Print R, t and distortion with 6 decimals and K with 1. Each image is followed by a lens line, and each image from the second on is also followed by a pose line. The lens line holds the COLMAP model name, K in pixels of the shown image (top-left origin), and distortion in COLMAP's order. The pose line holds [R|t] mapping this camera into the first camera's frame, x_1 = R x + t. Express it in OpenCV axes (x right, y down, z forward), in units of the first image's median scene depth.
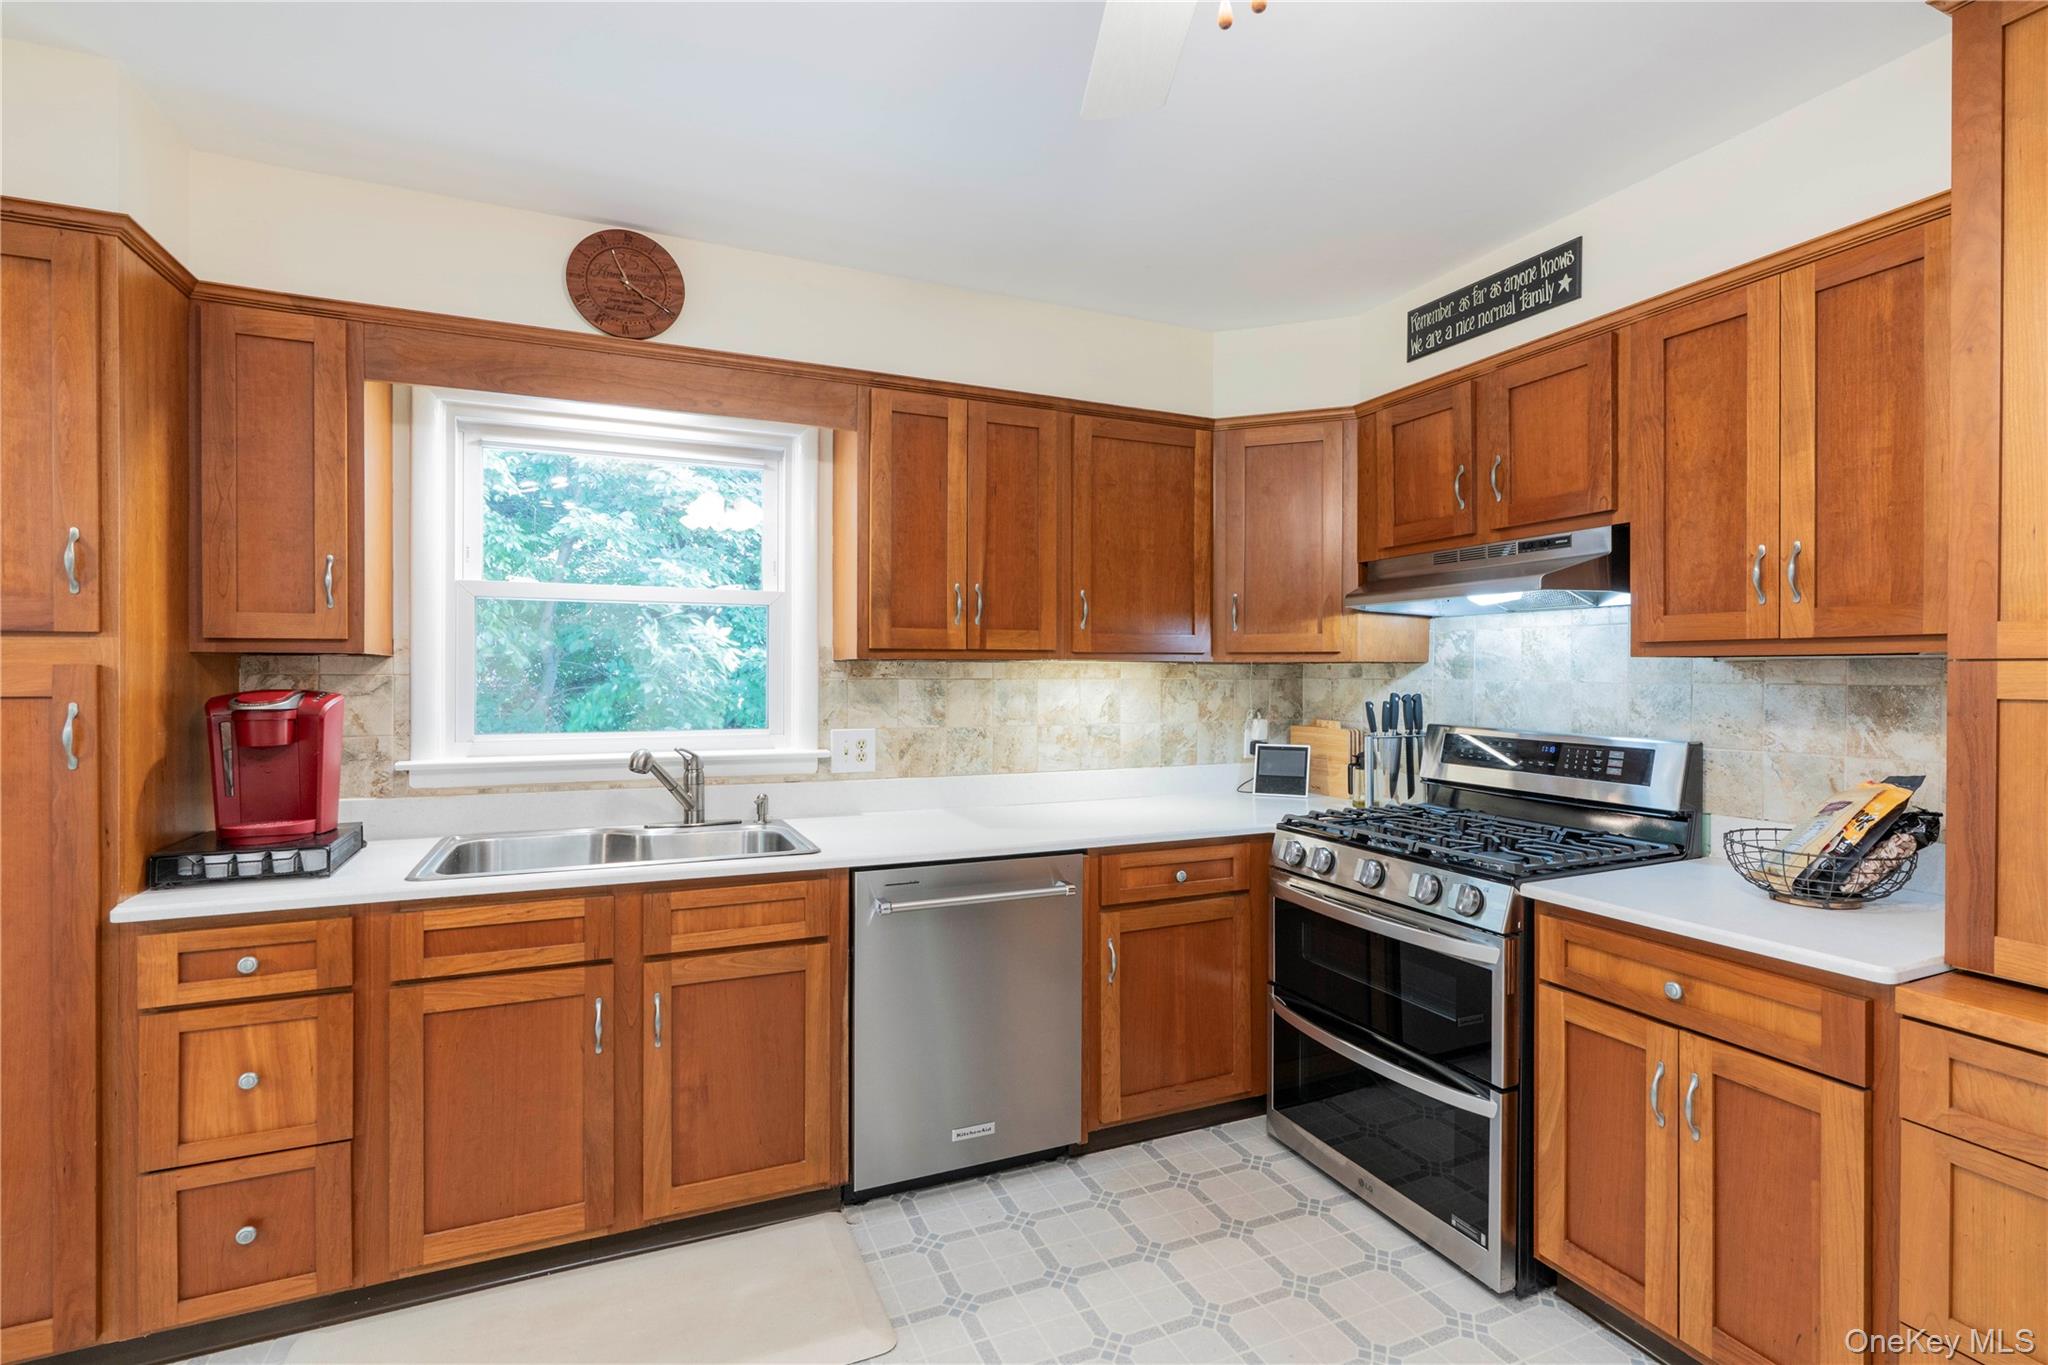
lens RADIAL K [[934.5, 0, 1026.3], [0, 934.5, 670.7], [0, 0, 1]] dist [-0.006849, 0.003898]
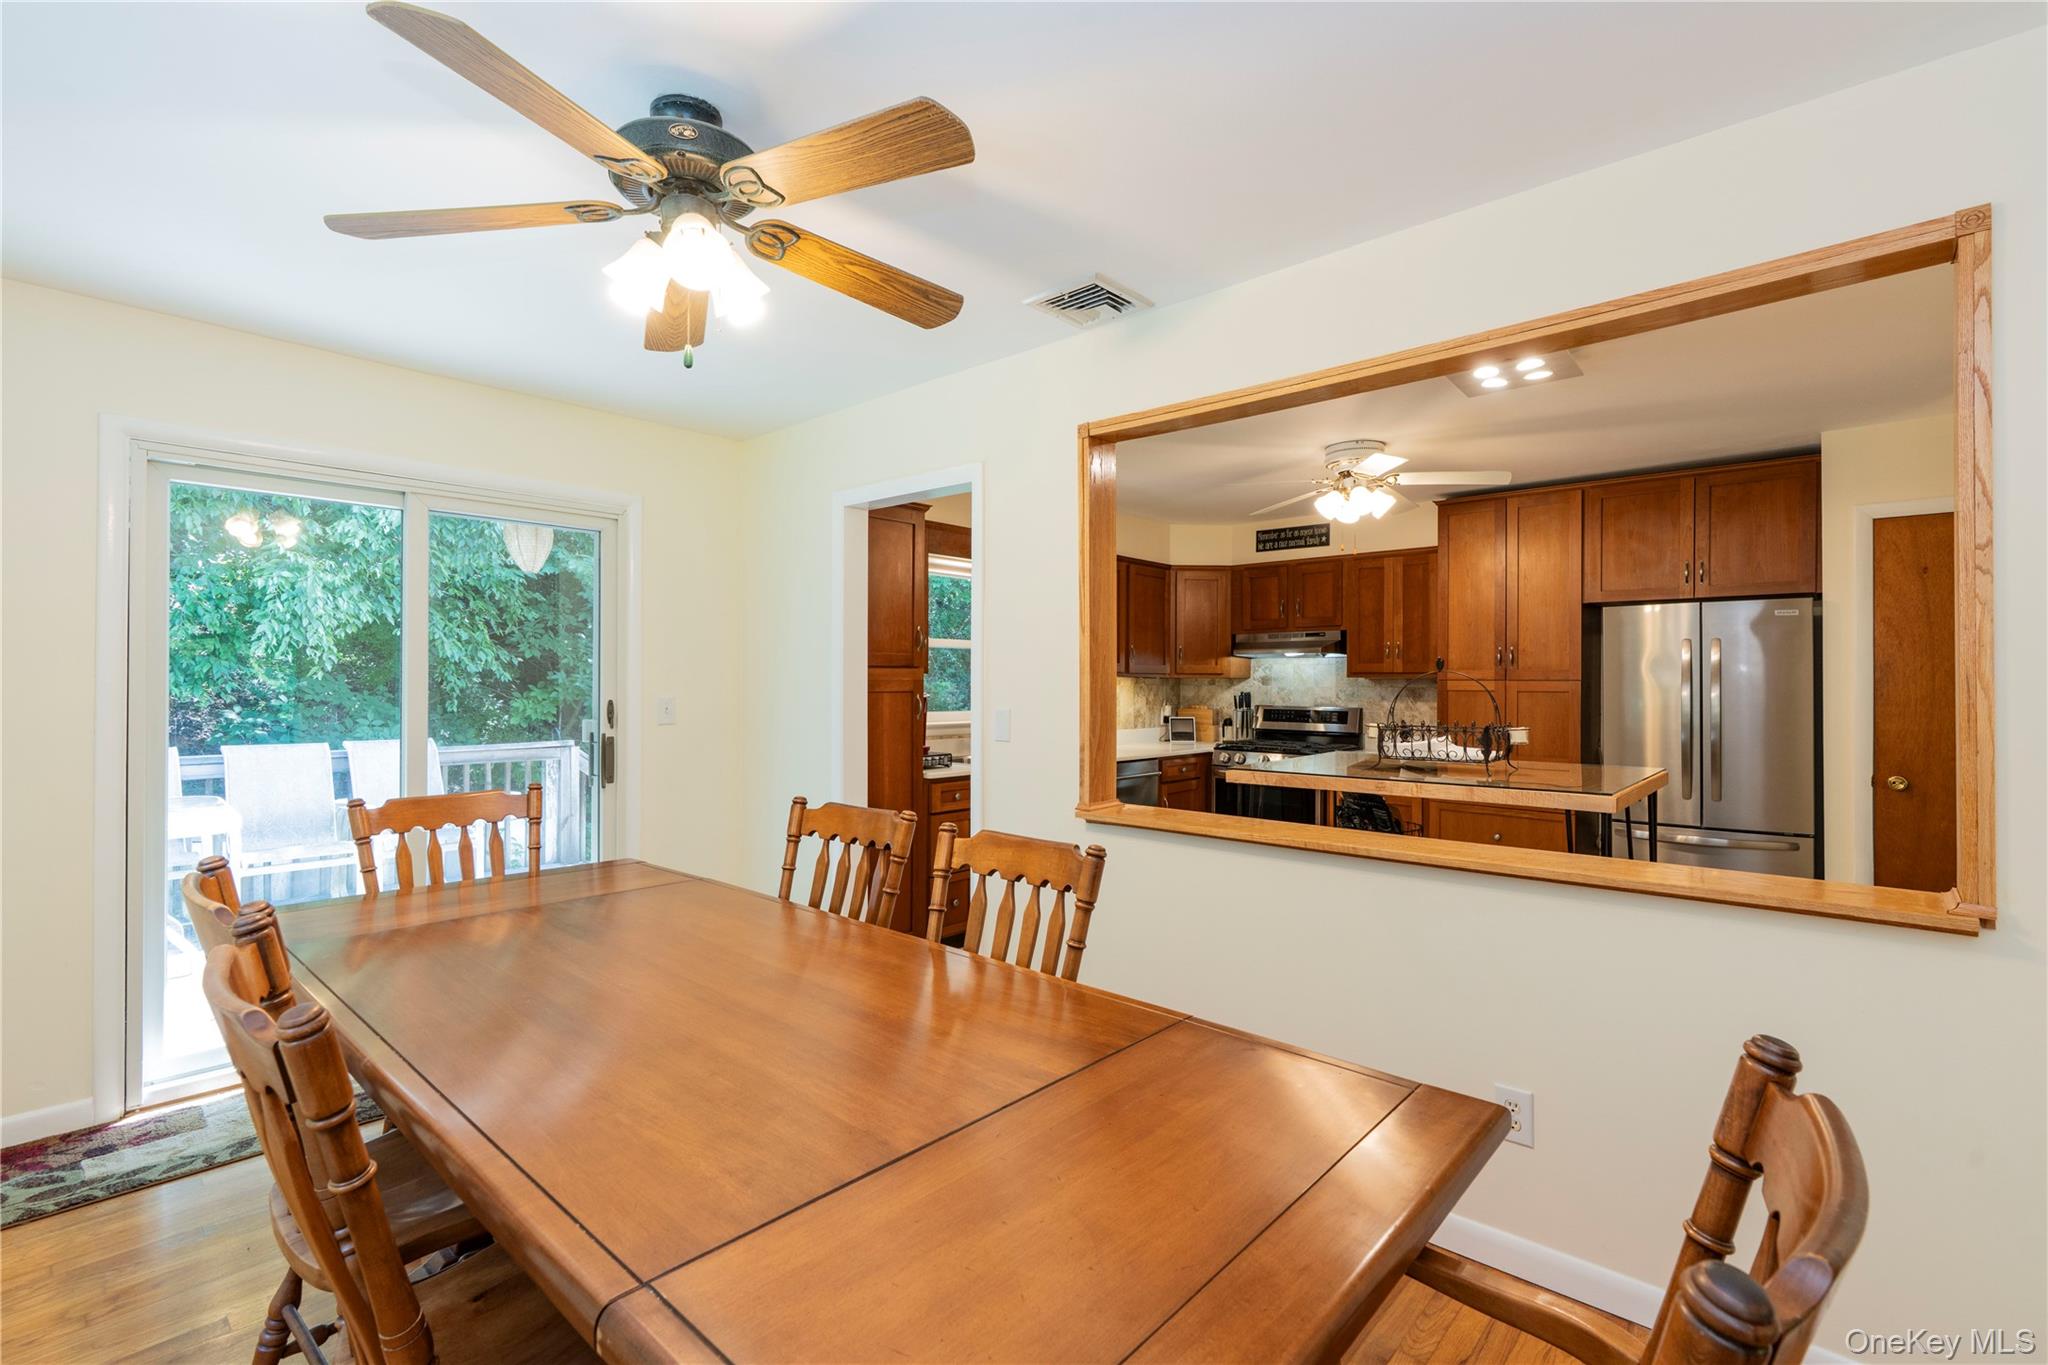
lens RADIAL K [[934.5, 0, 1053.0], [0, 934.5, 680.2], [0, 0, 1]] dist [-0.006849, 0.003898]
pose [[0.898763, 0.003283, 0.438422, -1.191226], [-0.003377, 0.999994, -0.000565, -0.001505], [-0.438421, -0.000973, 0.898769, -0.987804]]
